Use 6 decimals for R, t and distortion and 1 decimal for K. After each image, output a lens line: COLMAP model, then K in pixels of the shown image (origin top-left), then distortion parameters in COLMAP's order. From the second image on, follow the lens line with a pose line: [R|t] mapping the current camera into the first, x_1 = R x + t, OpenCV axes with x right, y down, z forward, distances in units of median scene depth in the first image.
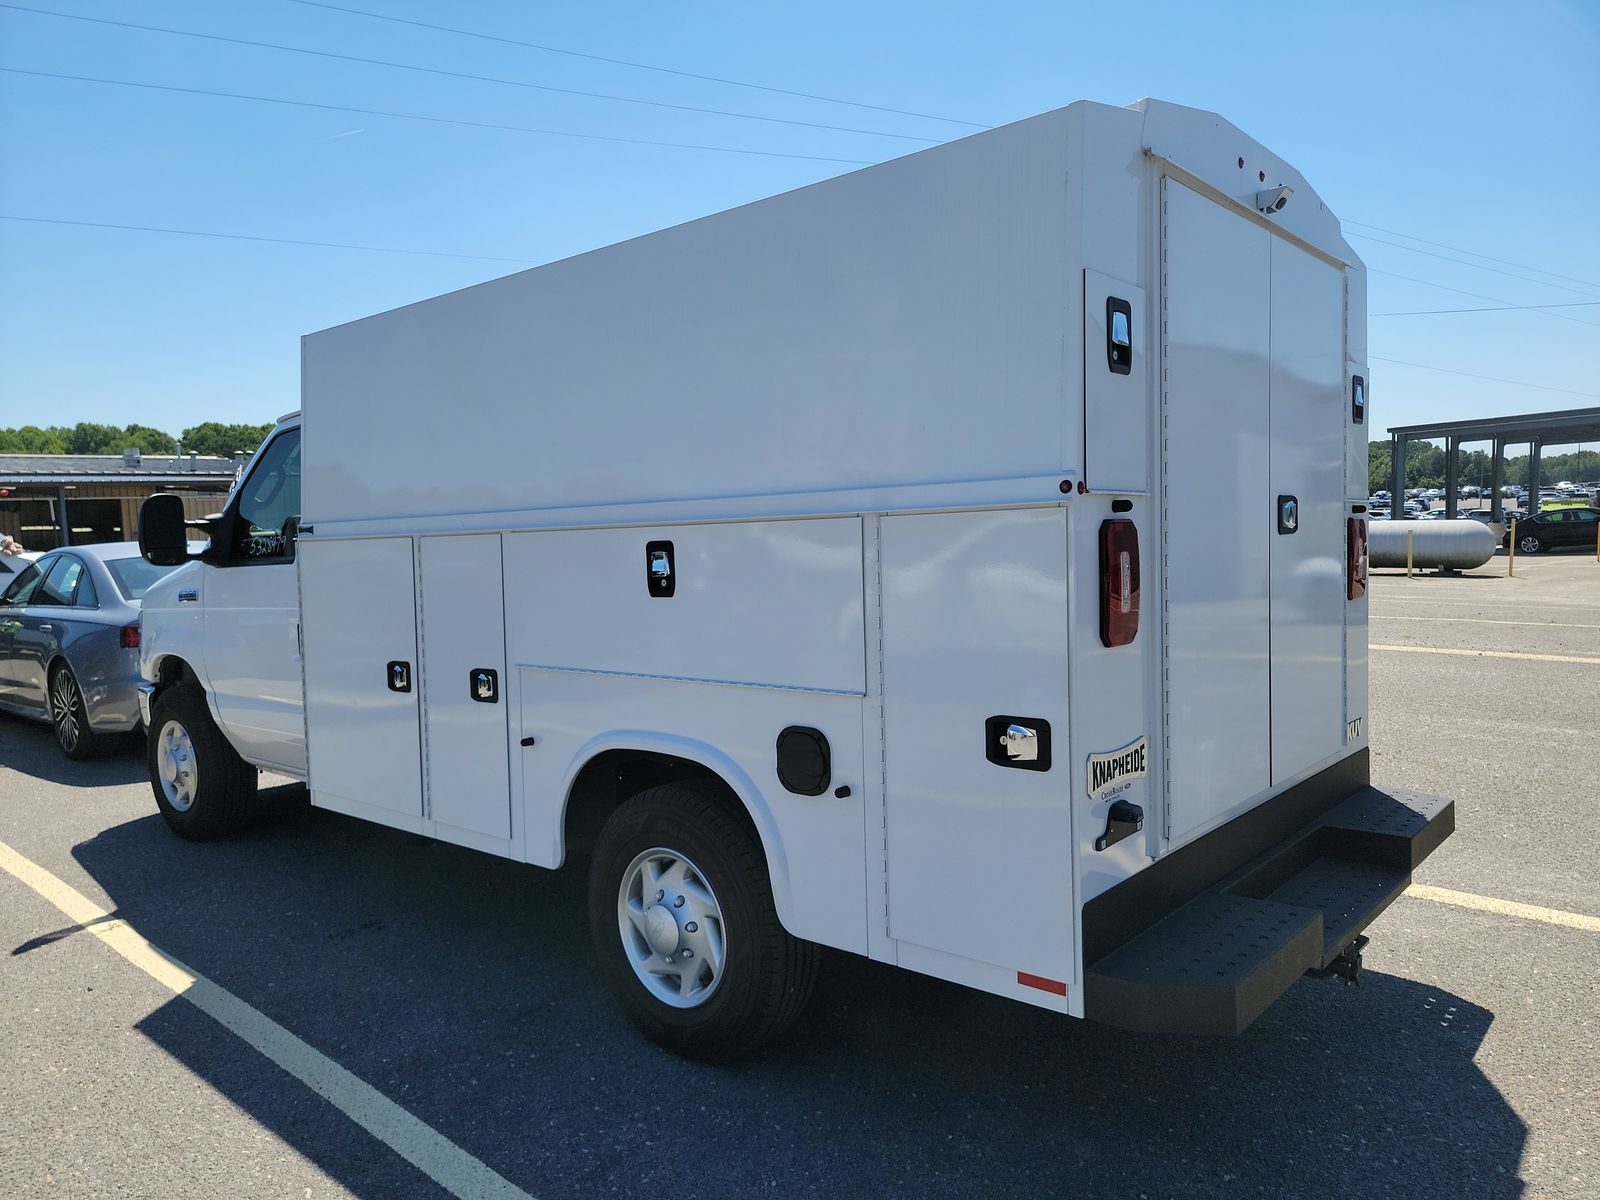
lens RADIAL K [[1112.4, 0, 768.4], [0, 1112.4, 612.1], [0, 0, 1]] dist [0.044201, -0.019960]
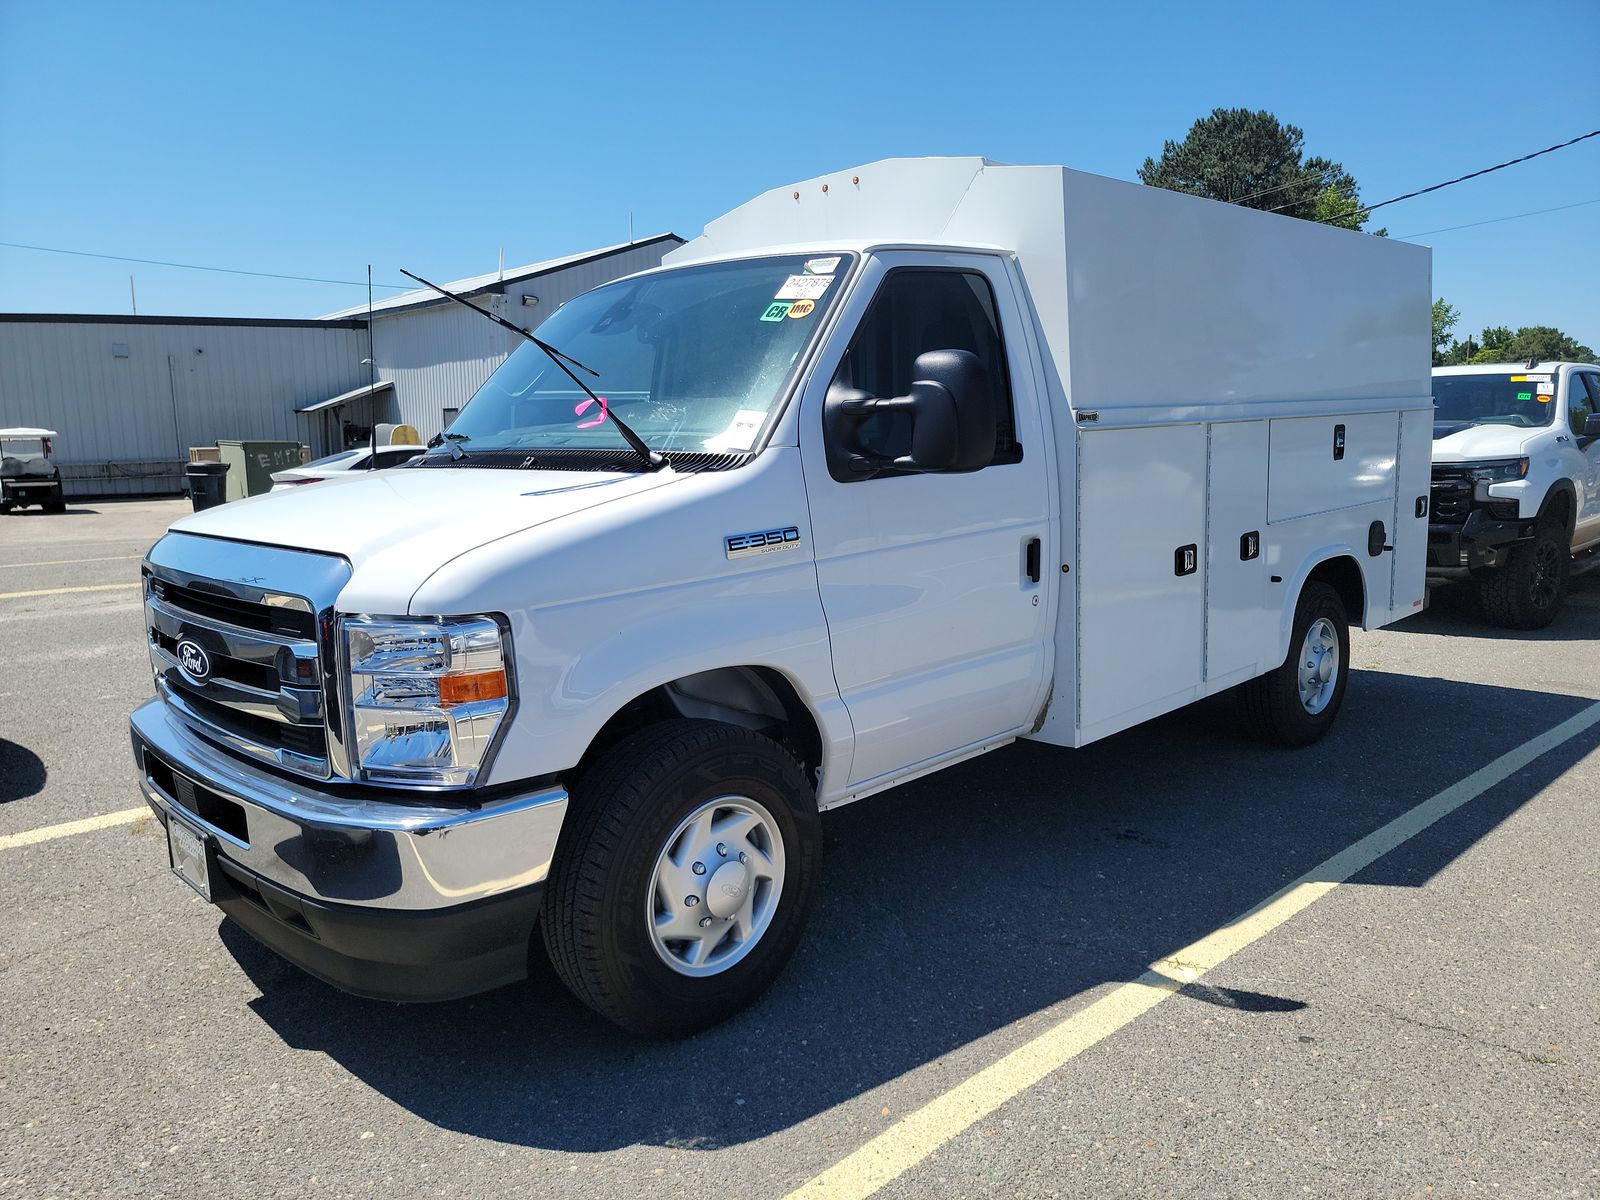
lens RADIAL K [[1112.4, 0, 804.1], [0, 1112.4, 596.8], [0, 0, 1]] dist [0.044201, -0.019960]
pose [[0.071215, -0.118447, 0.990403, -1.330695], [0.086584, 0.989911, 0.112162, -0.055101], [-0.993696, 0.077765, 0.080752, 1.211033]]
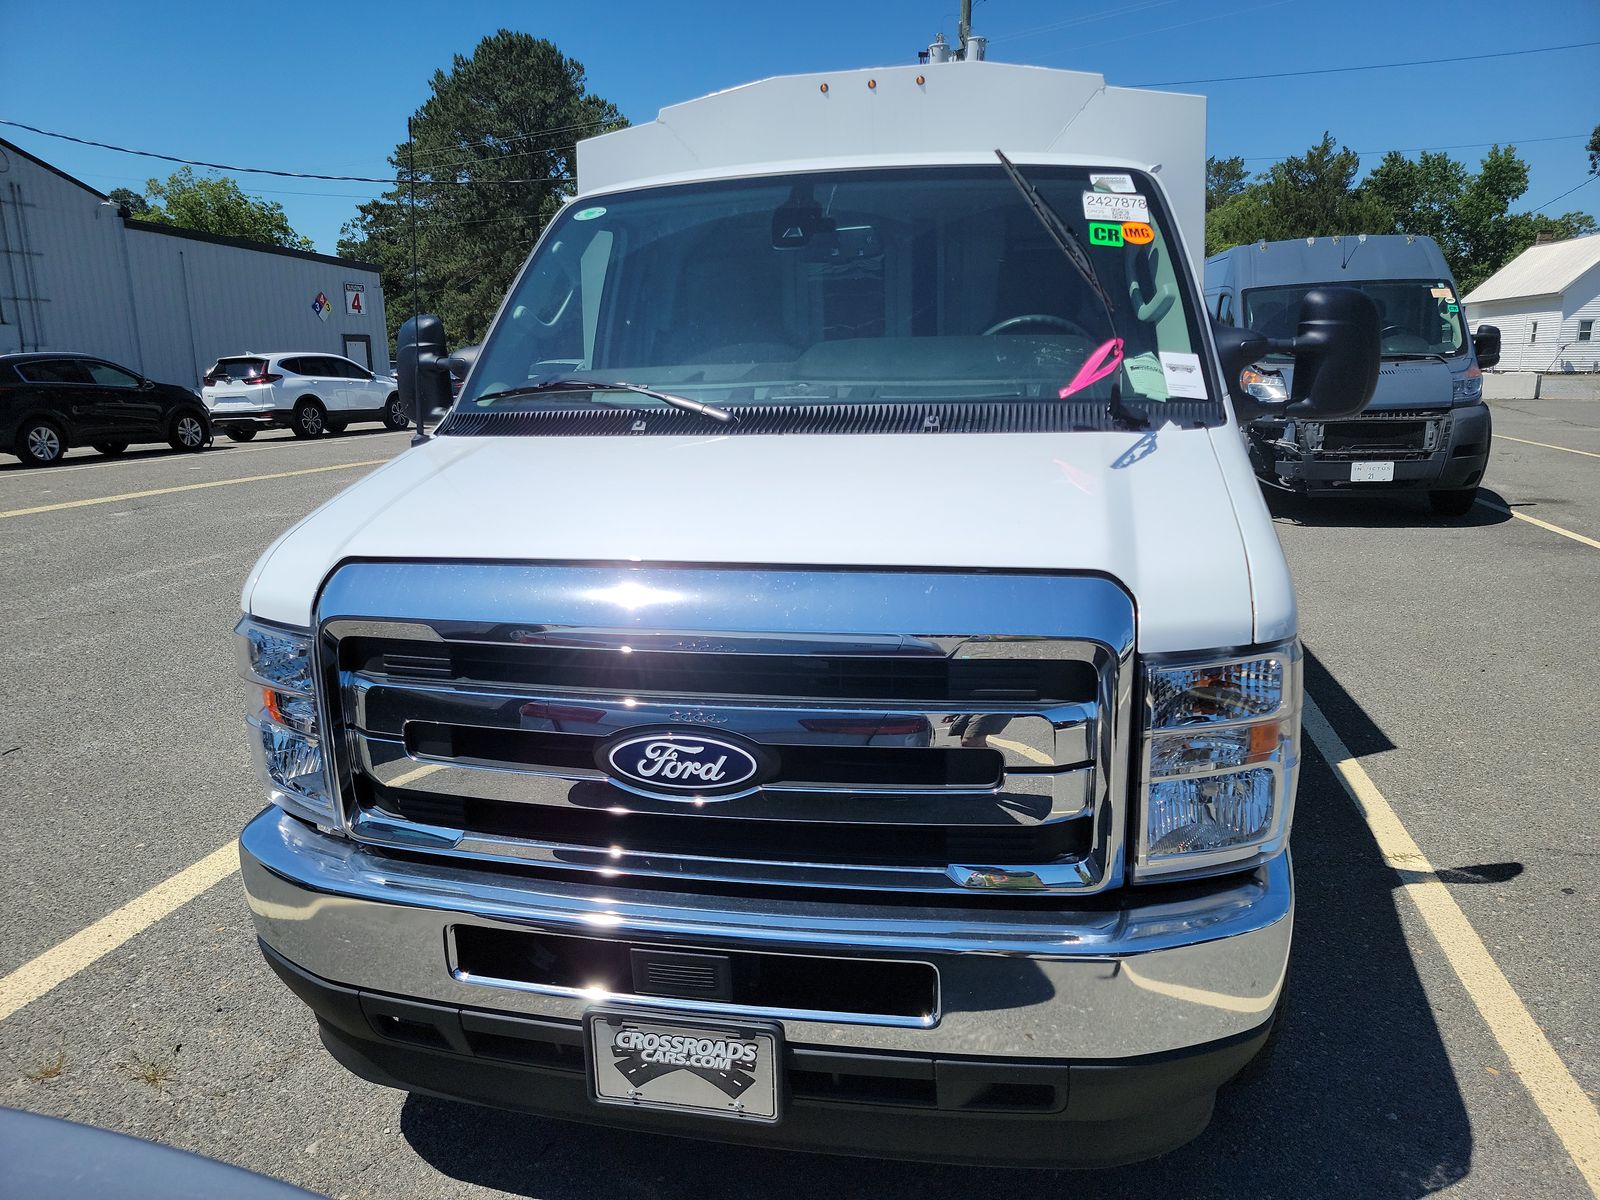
lens RADIAL K [[1112.4, 0, 806.4], [0, 1112.4, 596.4], [0, 0, 1]] dist [0.044201, -0.019960]
pose [[-0.506863, -0.153244, 0.848296, -1.057163], [0.088978, 0.969515, 0.228307, -0.123399], [-0.857422, 0.191200, -0.477776, 1.777289]]
